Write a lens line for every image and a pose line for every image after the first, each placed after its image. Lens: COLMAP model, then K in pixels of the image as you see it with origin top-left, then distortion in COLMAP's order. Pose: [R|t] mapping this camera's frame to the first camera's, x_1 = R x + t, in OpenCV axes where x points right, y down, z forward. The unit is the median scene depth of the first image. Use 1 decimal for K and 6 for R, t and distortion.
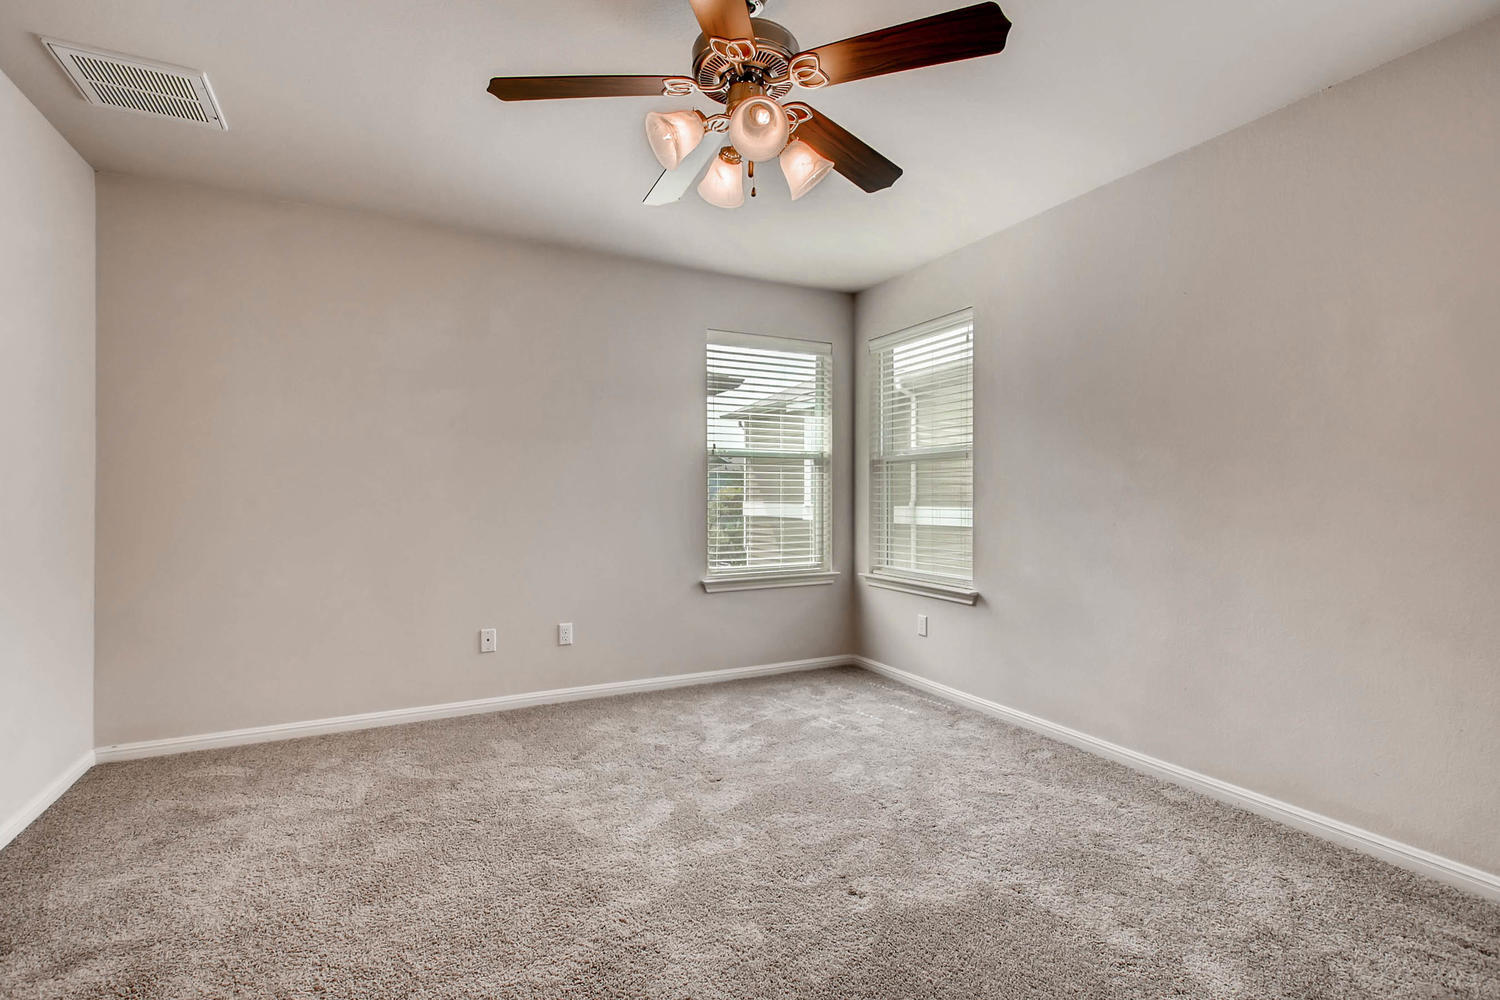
lens RADIAL K [[690.2, 0, 743.4], [0, 690.2, 503.3], [0, 0, 1]] dist [-0.000266, -0.000206]
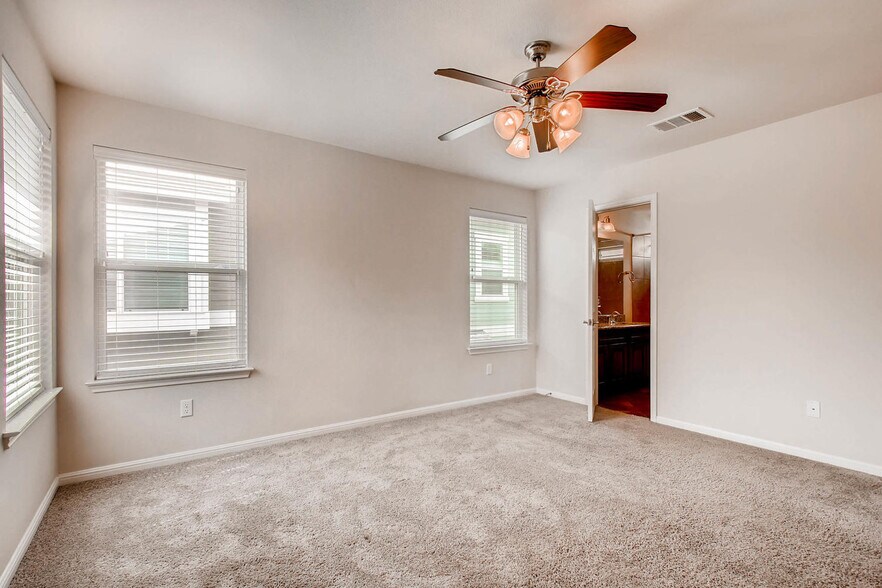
lens RADIAL K [[405.8, 0, 436.8], [0, 405.8, 292.6], [0, 0, 1]] dist [-0.000266, -0.000206]
pose [[-0.125742, 0.008749, 0.992024, -0.557532], [0.017043, 0.999833, -0.006657, -0.014882], [-0.991917, 0.016070, -0.125870, 0.712058]]
